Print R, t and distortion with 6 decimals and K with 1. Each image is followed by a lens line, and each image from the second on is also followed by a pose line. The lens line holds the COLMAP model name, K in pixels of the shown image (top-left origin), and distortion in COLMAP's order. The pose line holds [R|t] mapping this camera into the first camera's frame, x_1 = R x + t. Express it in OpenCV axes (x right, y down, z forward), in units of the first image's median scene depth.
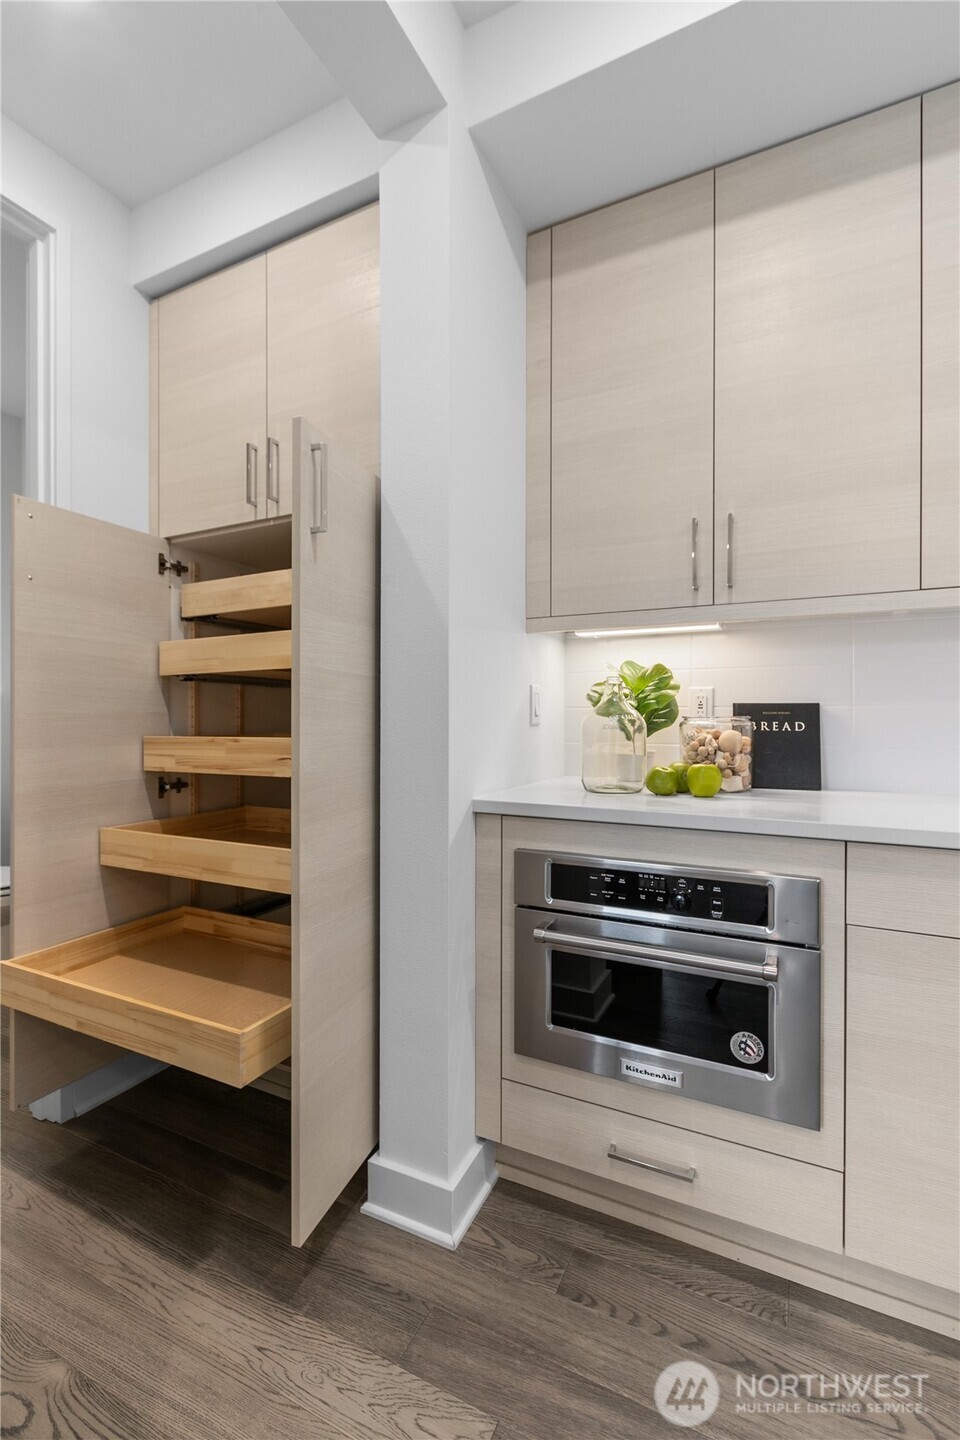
lens RADIAL K [[646.7, 0, 470.0], [0, 646.7, 714.2], [0, 0, 1]] dist [-0.000037, -0.000177]
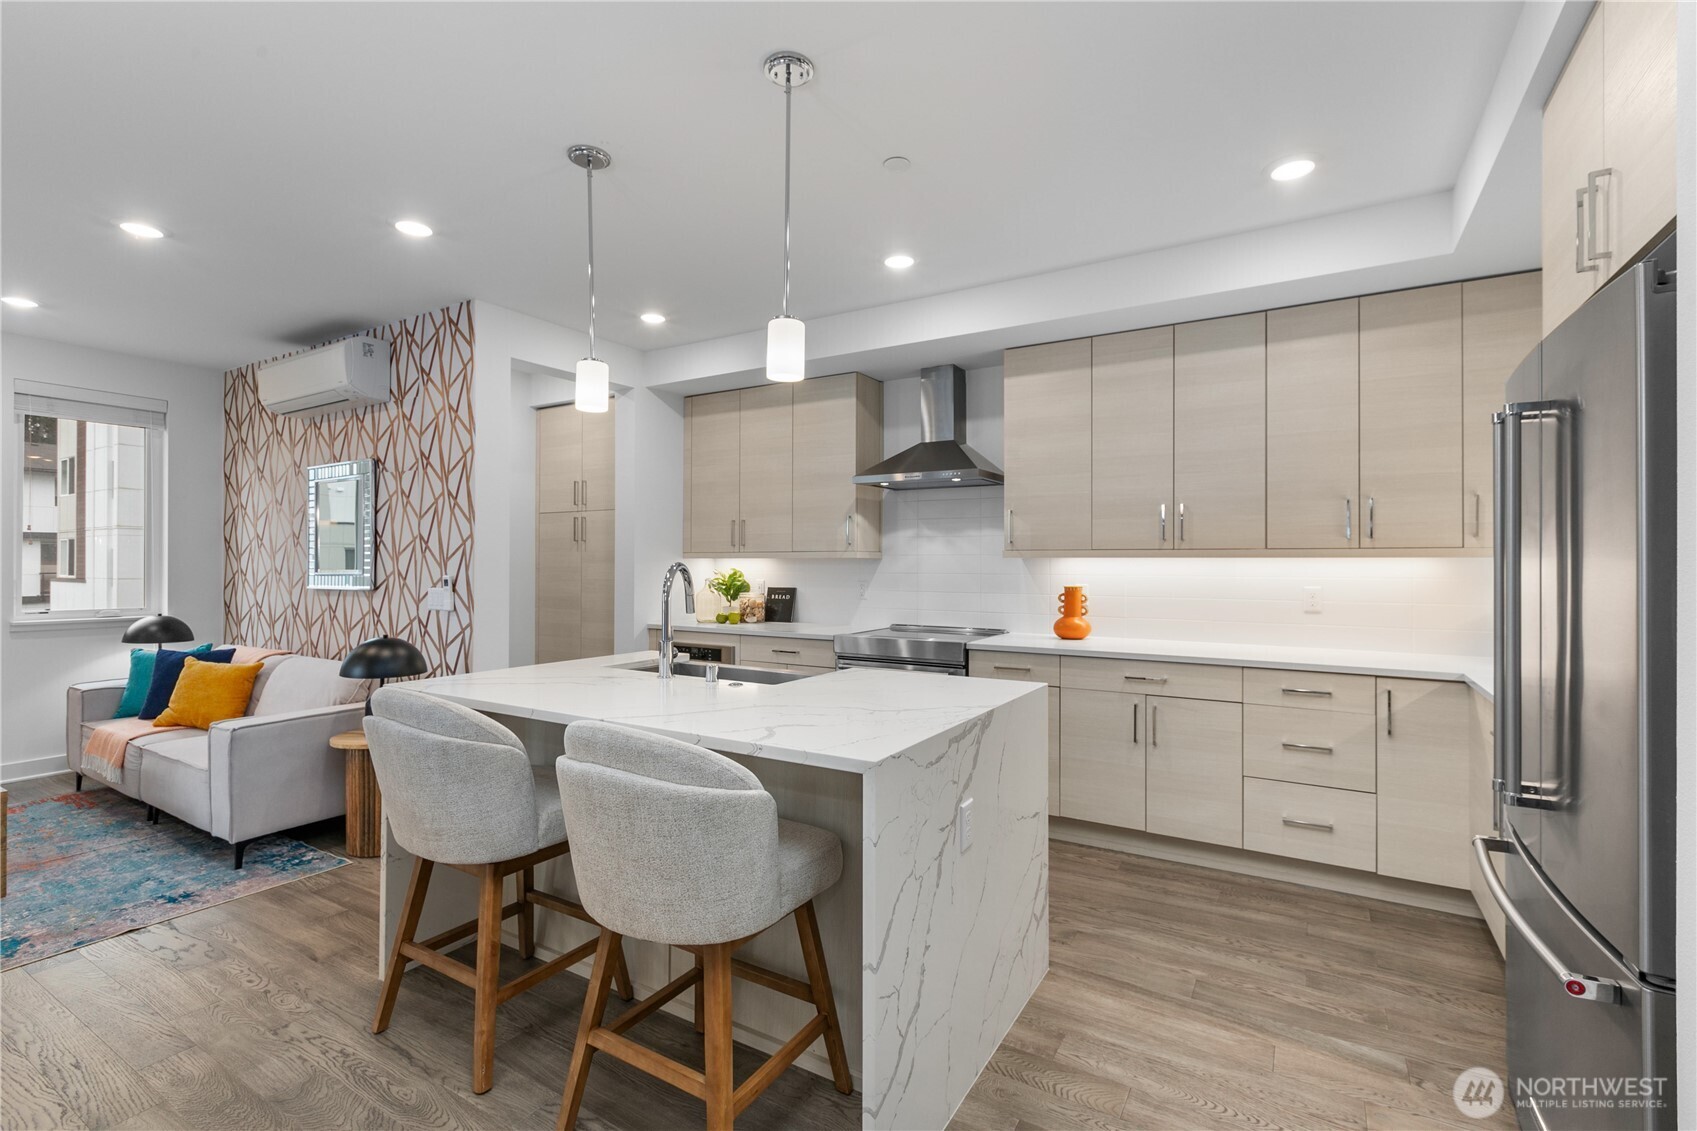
lens RADIAL K [[762.2, 0, 849.4], [0, 762.2, 558.5], [0, 0, 1]] dist [-0.000037, -0.000177]
pose [[0.997624, 0.000015, -0.068901, 1.011735], [-0.000628, 0.999960, -0.008871, -0.109787], [0.068898, 0.008893, 0.997584, -2.045063]]
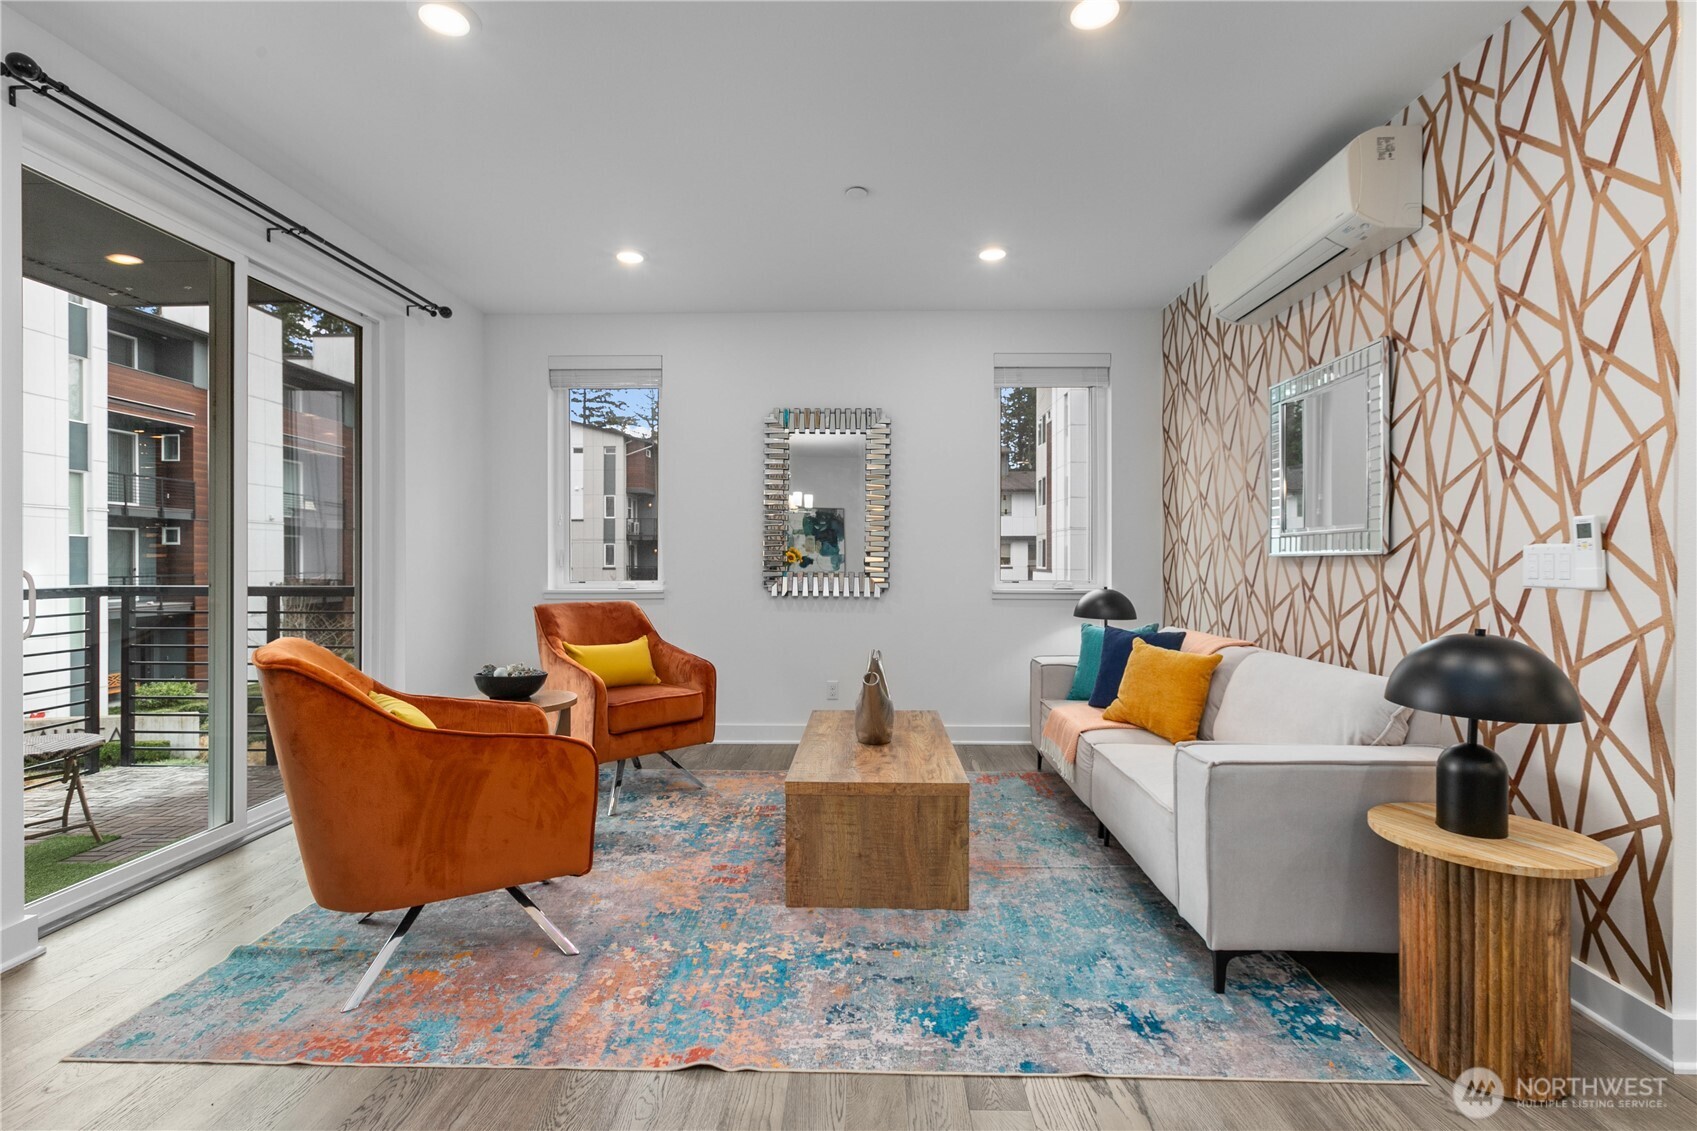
lens RADIAL K [[762.2, 0, 848.6], [0, 762.2, 563.3], [0, 0, 1]] dist [-0.000037, -0.000177]
pose [[0.437956, 0.002831, -0.898992, 0.109229], [-0.003527, 0.999993, 0.001431, -0.000131], [0.898990, 0.002544, 0.437963, -1.223578]]
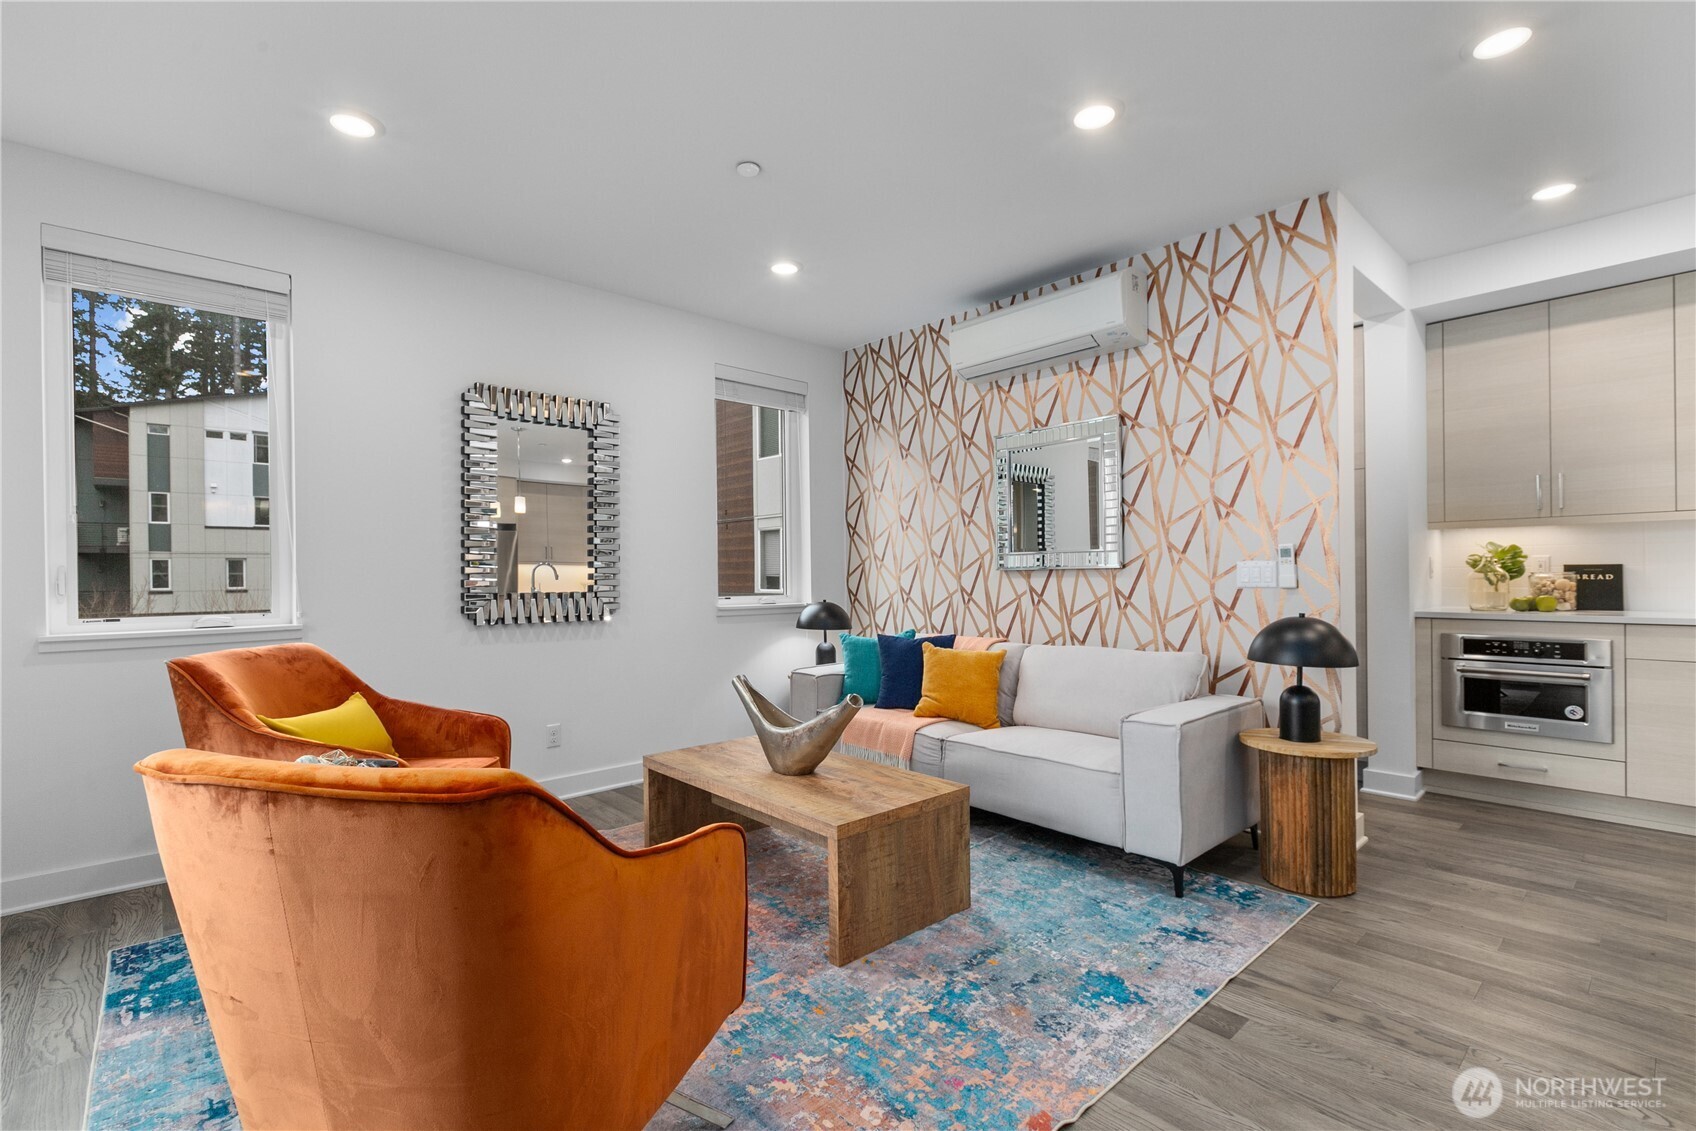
lens RADIAL K [[761.7, 0, 851.9], [0, 761.7, 574.8], [0, 0, 1]] dist [-0.000037, -0.000177]
pose [[0.937271, -0.010542, -0.348441, -0.813656], [0.009731, 0.999944, -0.004080, 0.000946], [0.348465, 0.000433, 0.937322, -1.919075]]
